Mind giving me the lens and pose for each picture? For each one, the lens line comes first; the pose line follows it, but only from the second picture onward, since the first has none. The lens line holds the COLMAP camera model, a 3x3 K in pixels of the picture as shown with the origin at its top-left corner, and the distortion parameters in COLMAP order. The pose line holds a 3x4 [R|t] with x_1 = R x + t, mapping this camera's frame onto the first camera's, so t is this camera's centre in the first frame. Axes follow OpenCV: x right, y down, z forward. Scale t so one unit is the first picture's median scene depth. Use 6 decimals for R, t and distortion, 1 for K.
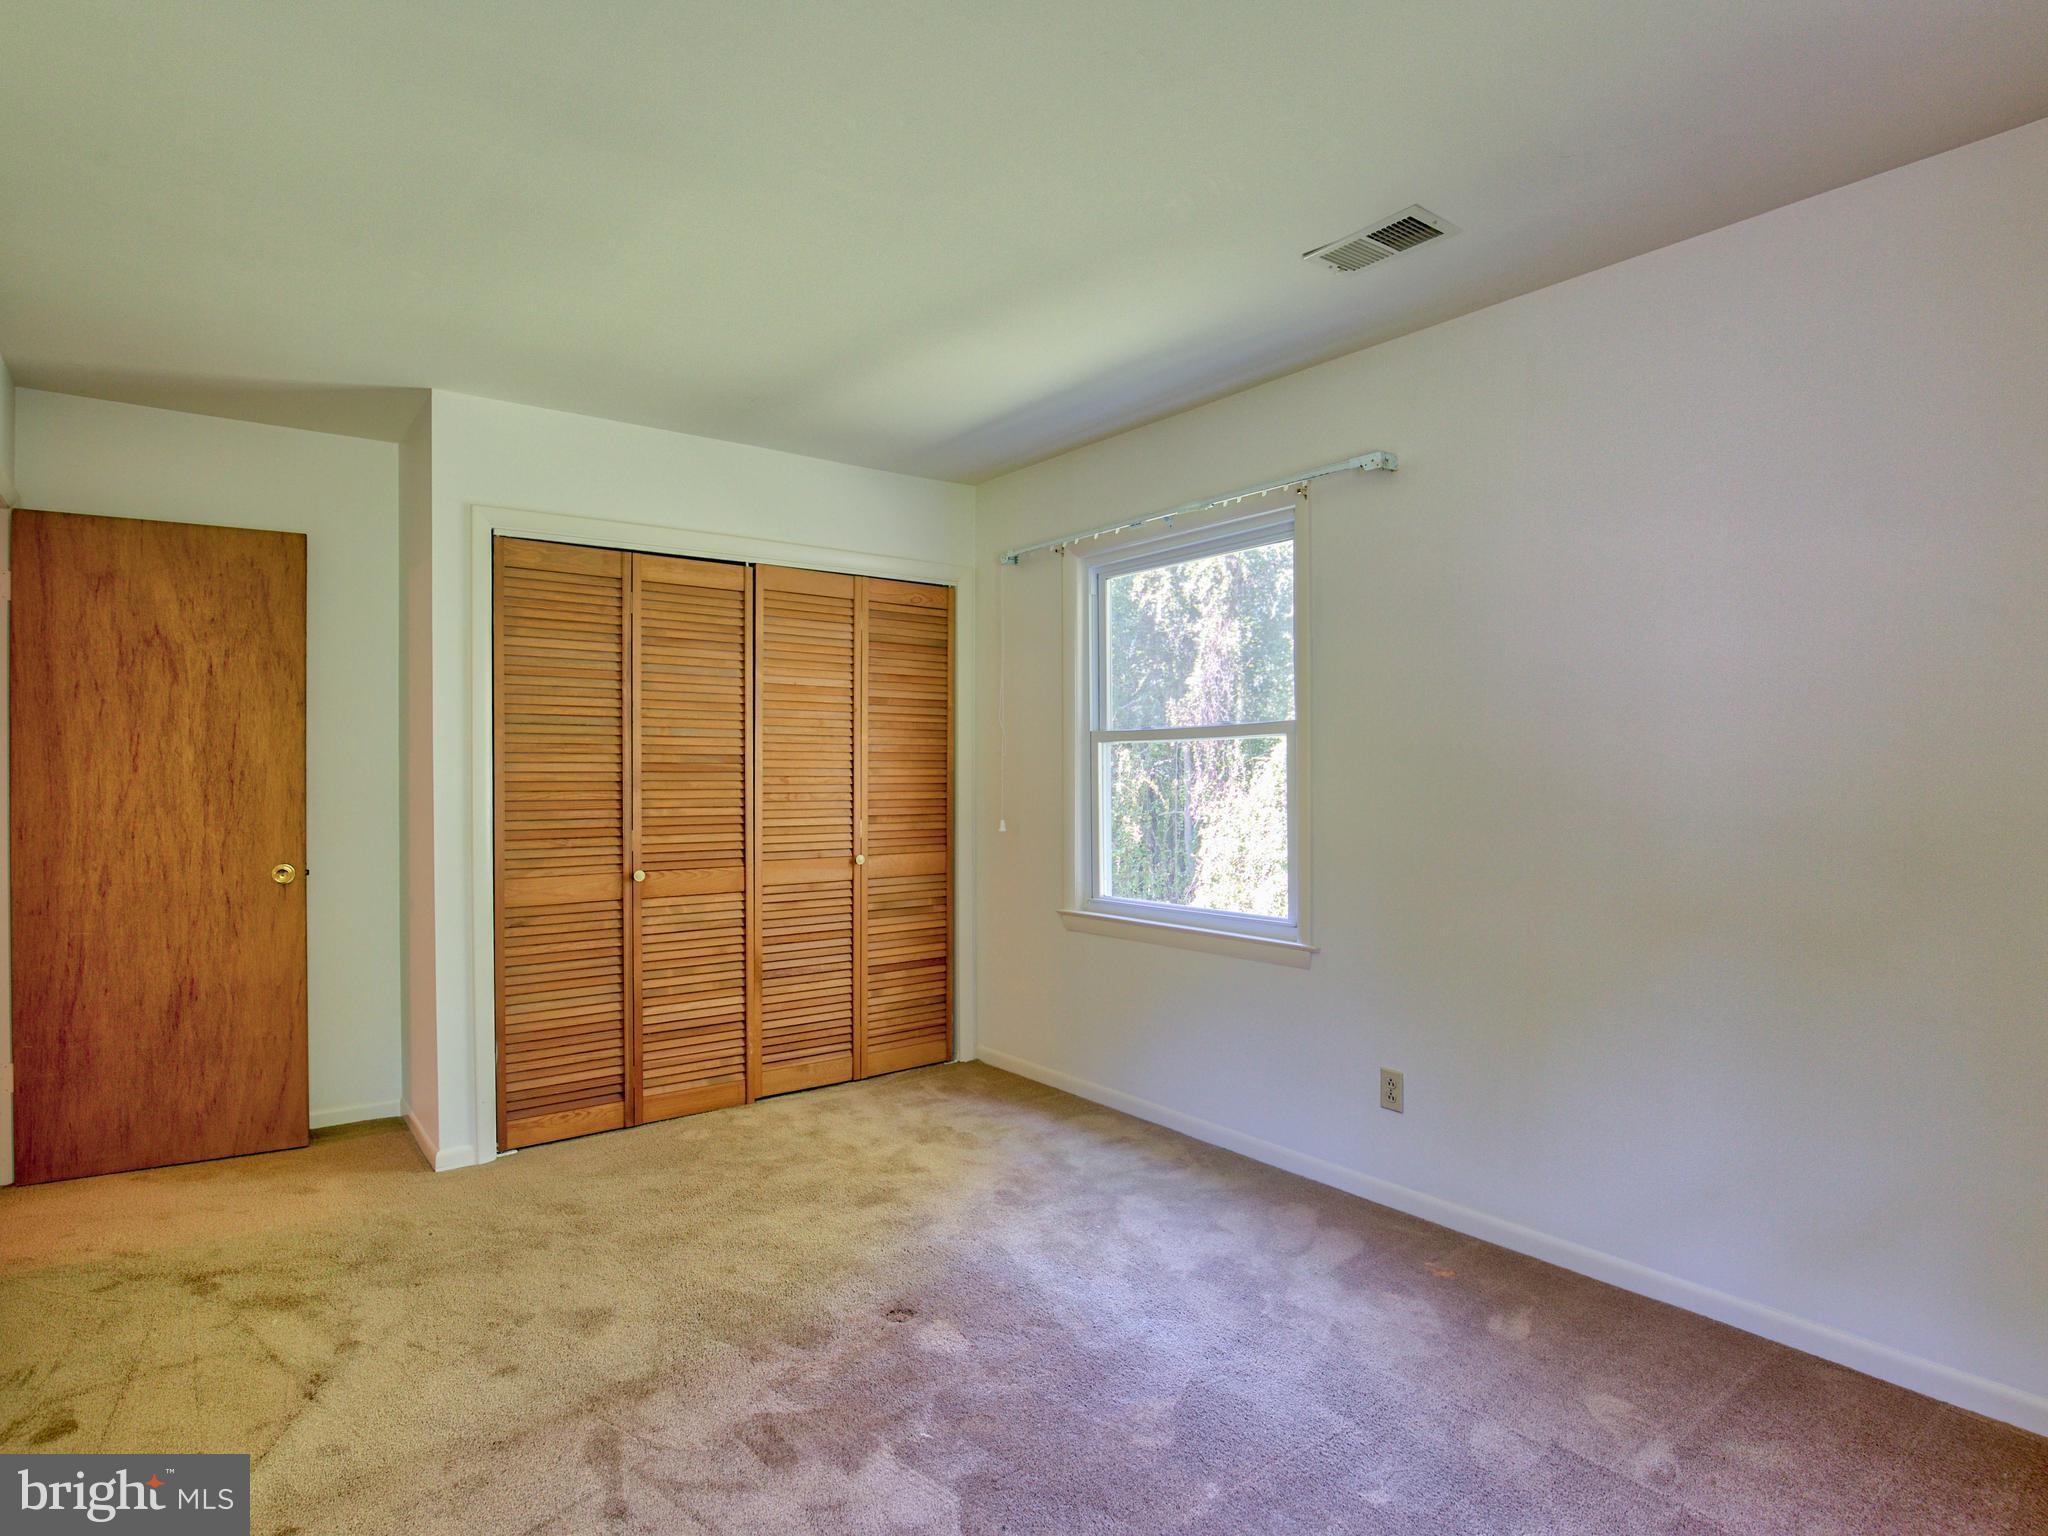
lens RADIAL K [[1049.5, 0, 1019.0], [0, 1049.5, 767.6], [0, 0, 1]] dist [-0.029009, 0.000665]
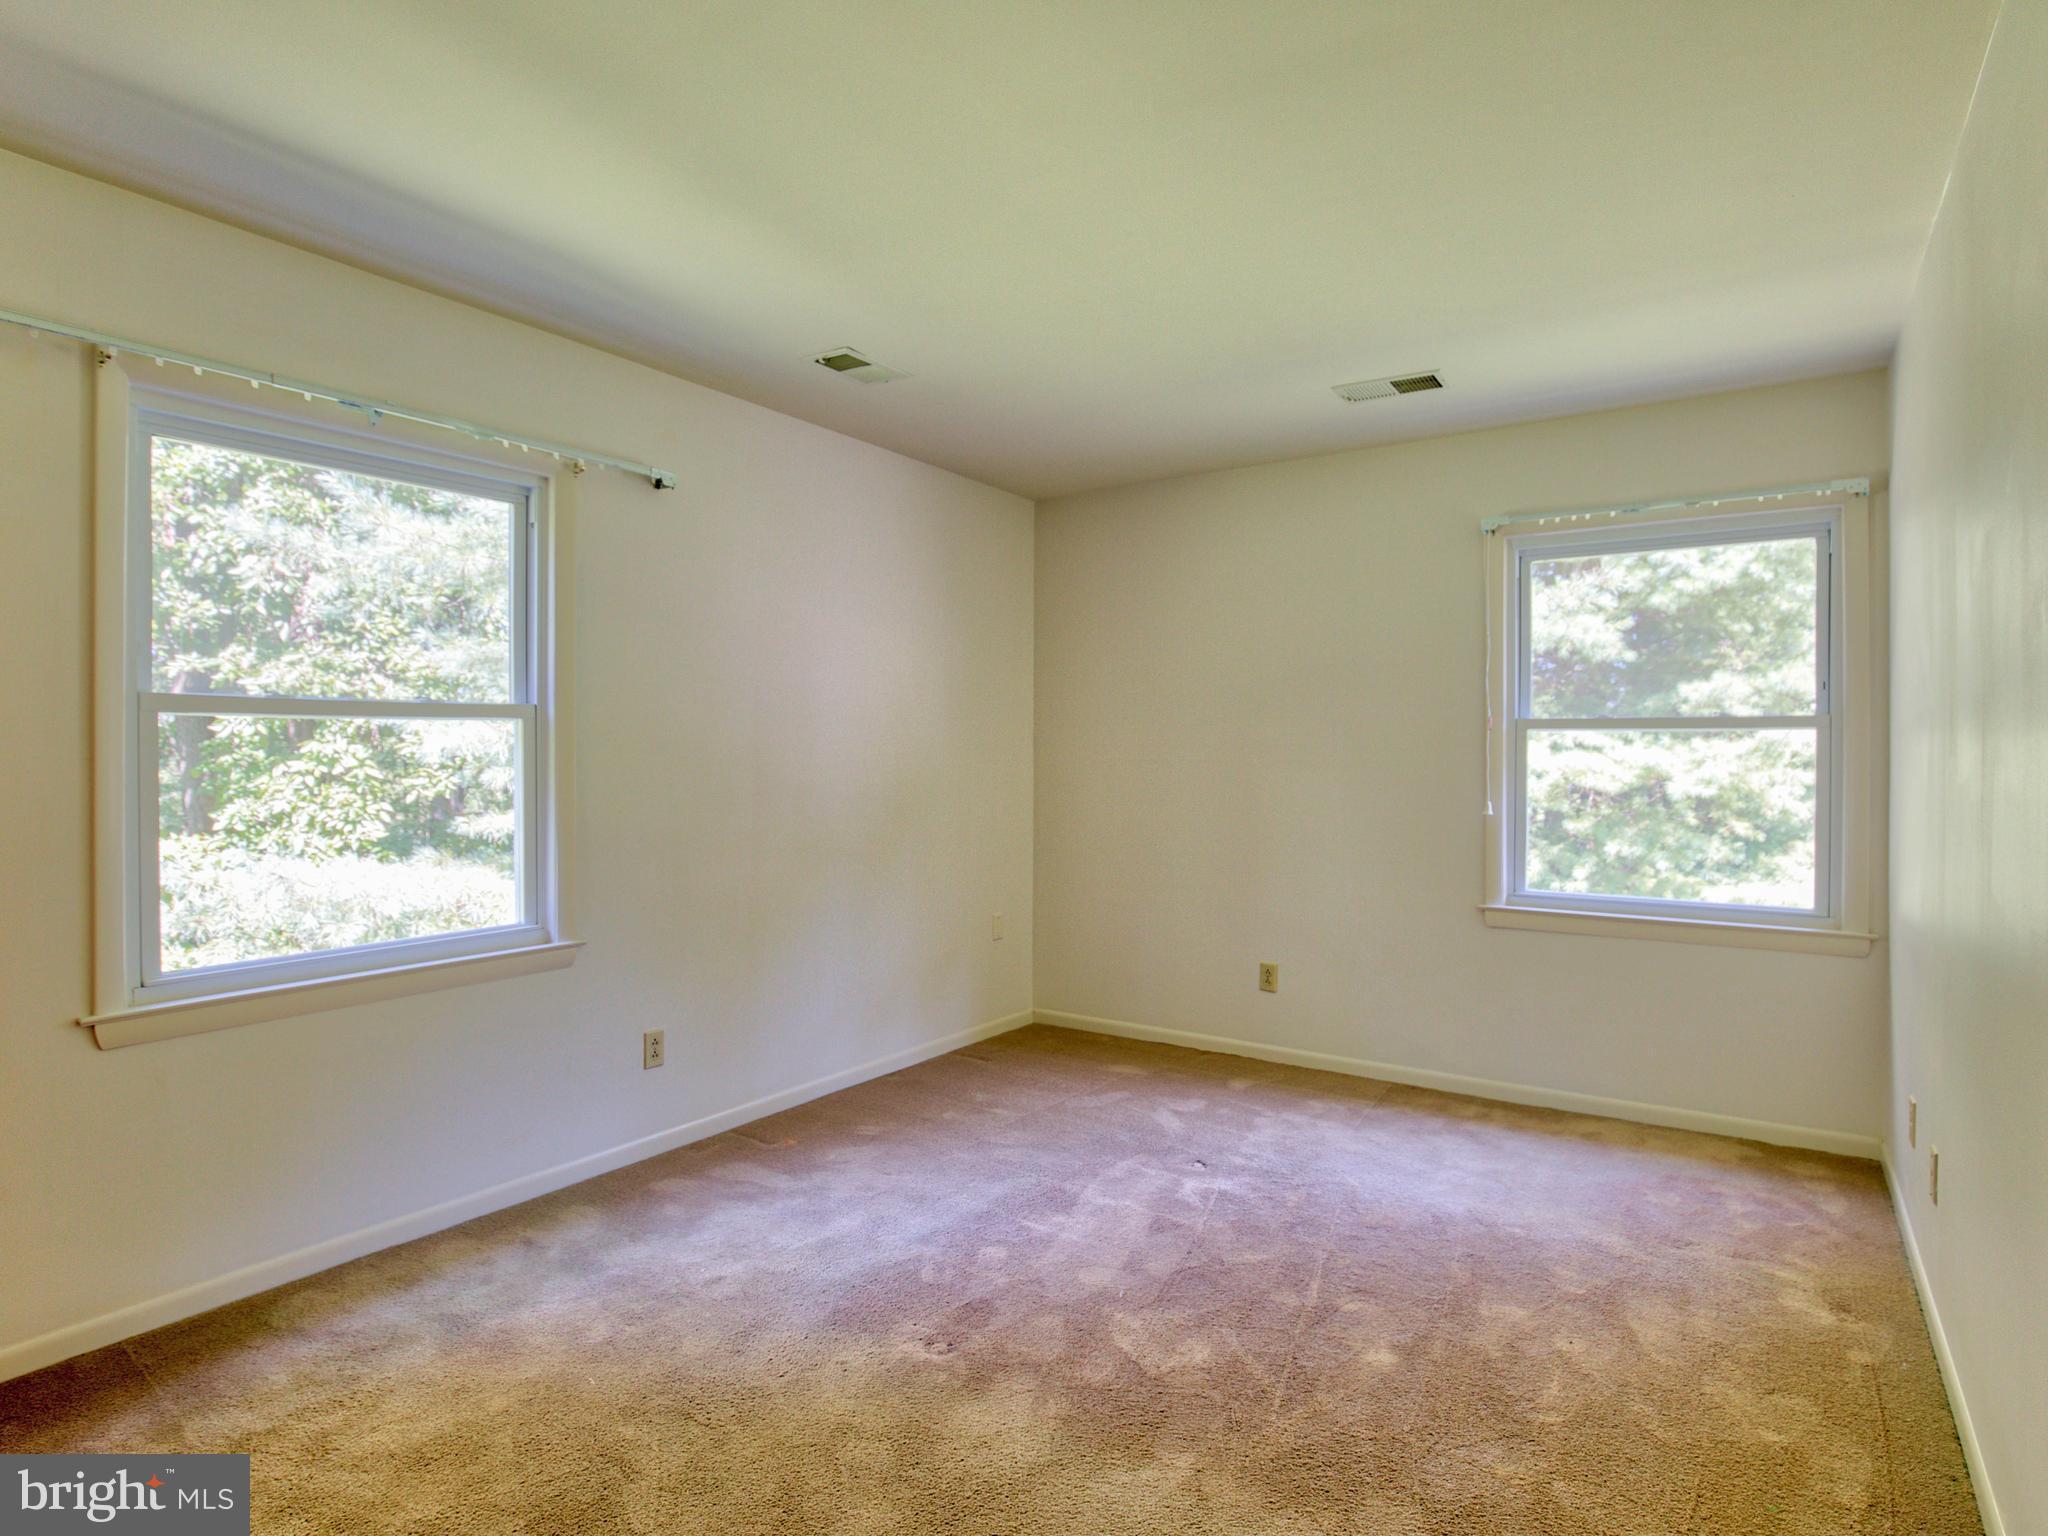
lens RADIAL K [[1049.5, 0, 1019.0], [0, 1049.5, 767.6], [0, 0, 1]] dist [-0.029009, 0.000665]
pose [[-0.254551, -0.011139, 0.966995, -0.816215], [-0.002622, 0.999938, 0.010828, -0.001709], [-0.967056, 0.000221, -0.254565, 0.918581]]
